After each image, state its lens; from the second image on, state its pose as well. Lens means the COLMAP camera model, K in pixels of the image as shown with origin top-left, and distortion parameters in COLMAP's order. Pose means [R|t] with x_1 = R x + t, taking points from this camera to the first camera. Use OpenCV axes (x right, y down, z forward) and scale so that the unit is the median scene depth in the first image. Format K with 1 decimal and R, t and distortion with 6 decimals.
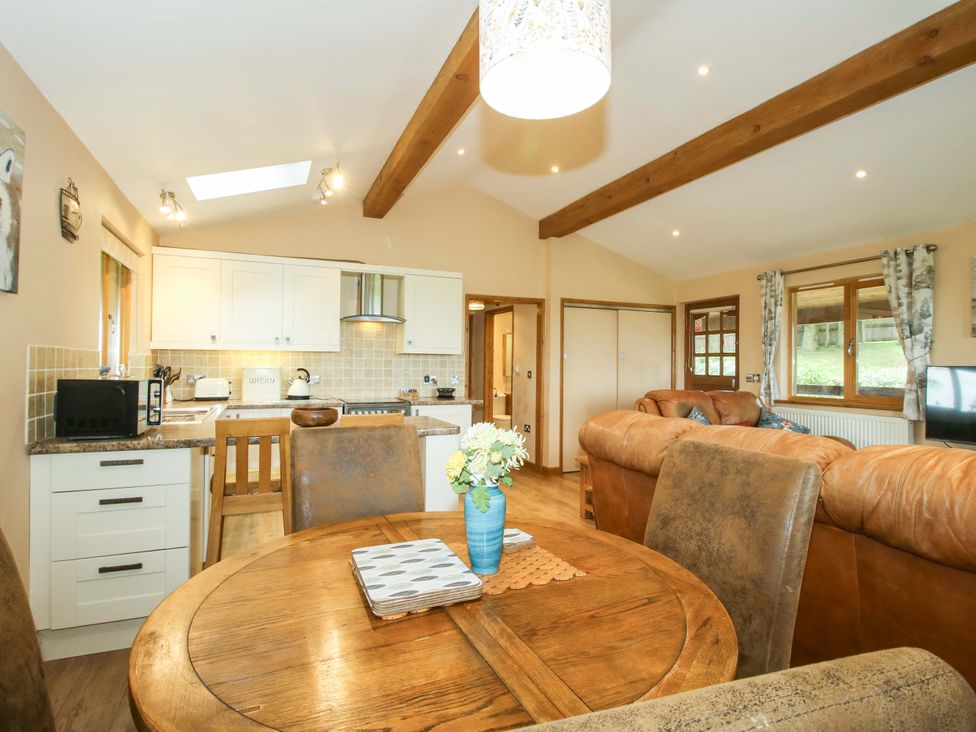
lens RADIAL K [[521.0, 0, 488.0], [0, 521.0, 366.0], [0, 0, 1]] dist [0.000576, -0.014586]
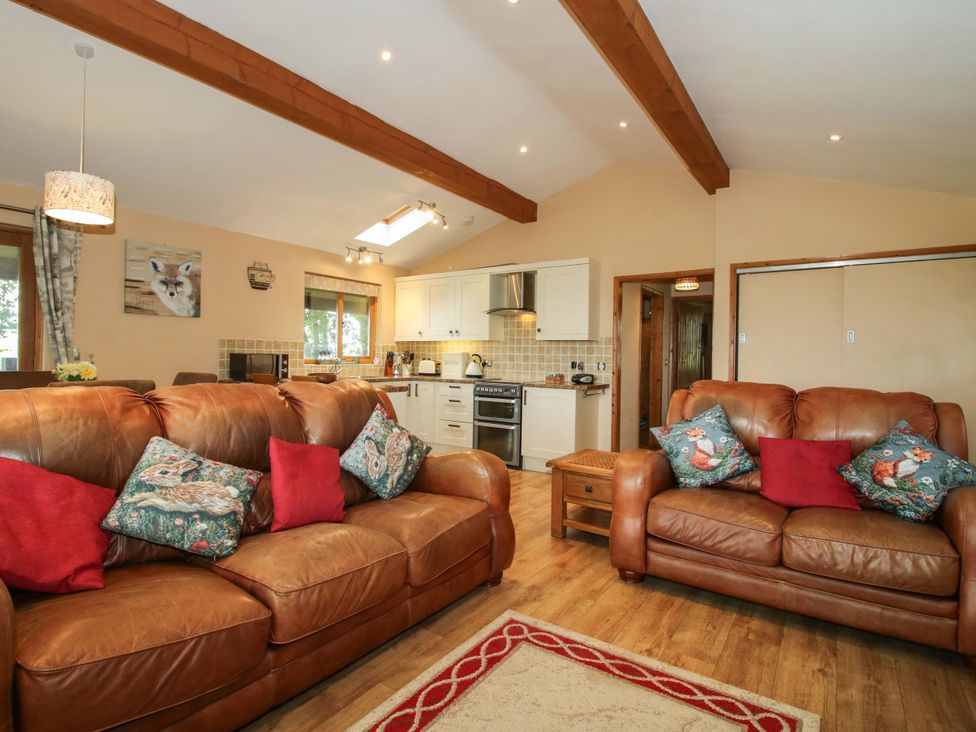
lens RADIAL K [[495.5, 0, 484.3], [0, 495.5, 358.2], [0, 0, 1]] dist [0.001747, -0.011916]
pose [[0.515480, 0.006319, -0.856879, 0.700684], [-0.009148, 0.999956, 0.001871, 0.012444], [0.856853, 0.006875, 0.515515, 0.378415]]
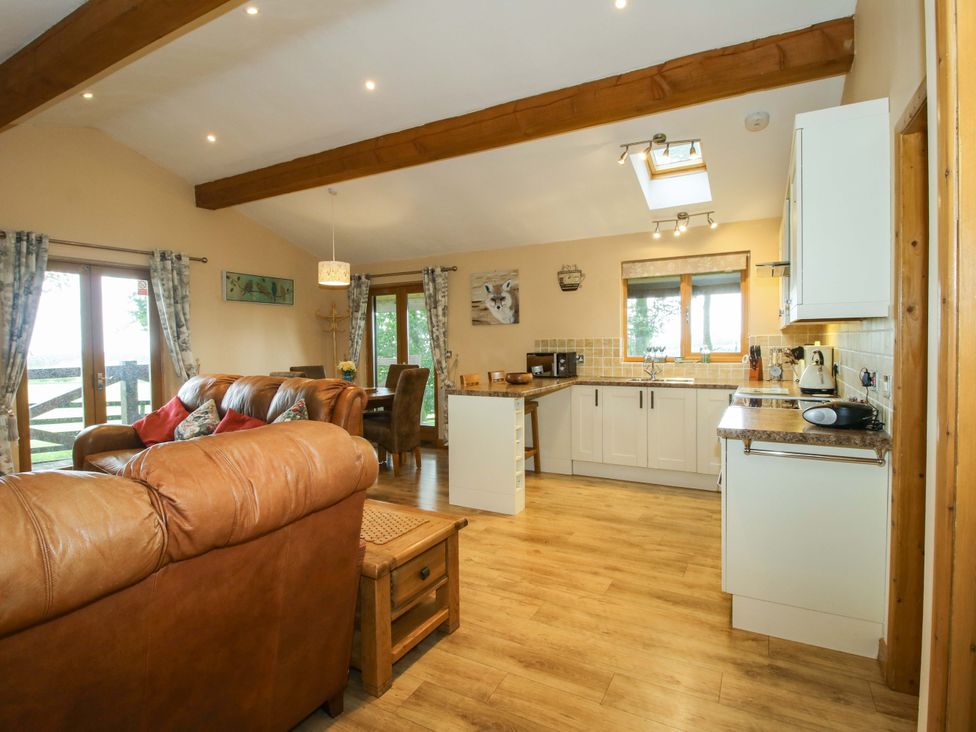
lens RADIAL K [[495.5, 0, 484.3], [0, 495.5, 358.2], [0, 0, 1]] dist [0.001747, -0.011916]
pose [[-0.777886, 0.024484, -0.627929, 0.412049], [0.014044, 0.999668, 0.021580, -0.002137], [0.628249, 0.007968, -0.777972, 1.231888]]
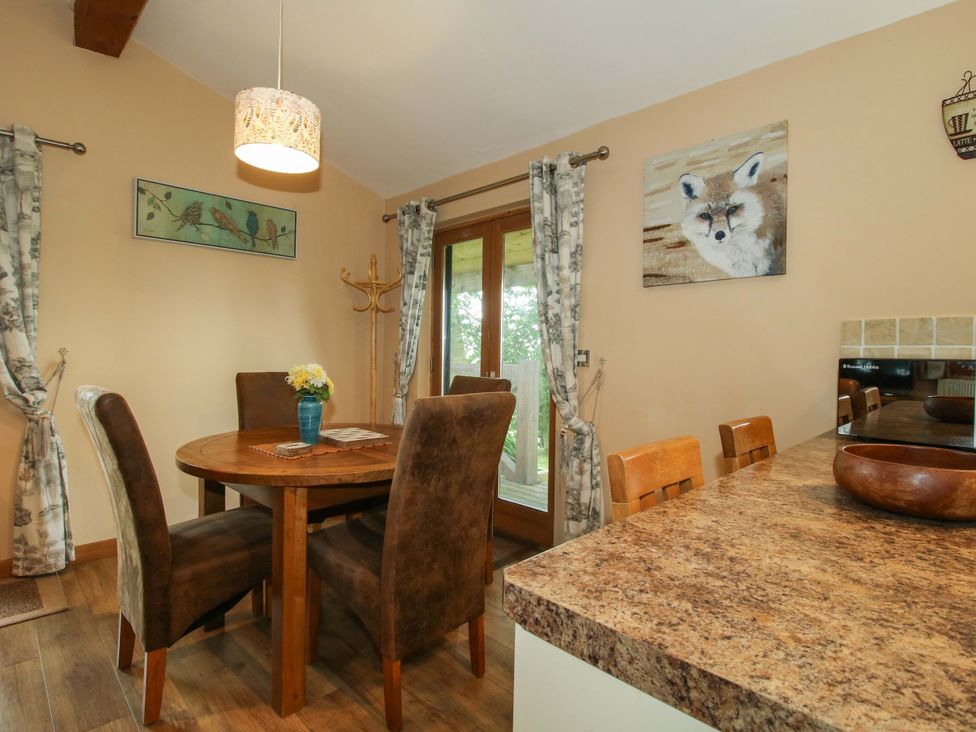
lens RADIAL K [[495.5, 0, 484.3], [0, 495.5, 358.2], [0, 0, 1]] dist [0.001747, -0.011916]
pose [[-0.927015, -0.015231, -0.374716, 0.007918], [-0.017791, 0.999836, 0.003372, 0.013567], [0.374603, 0.009793, -0.927134, 0.677016]]
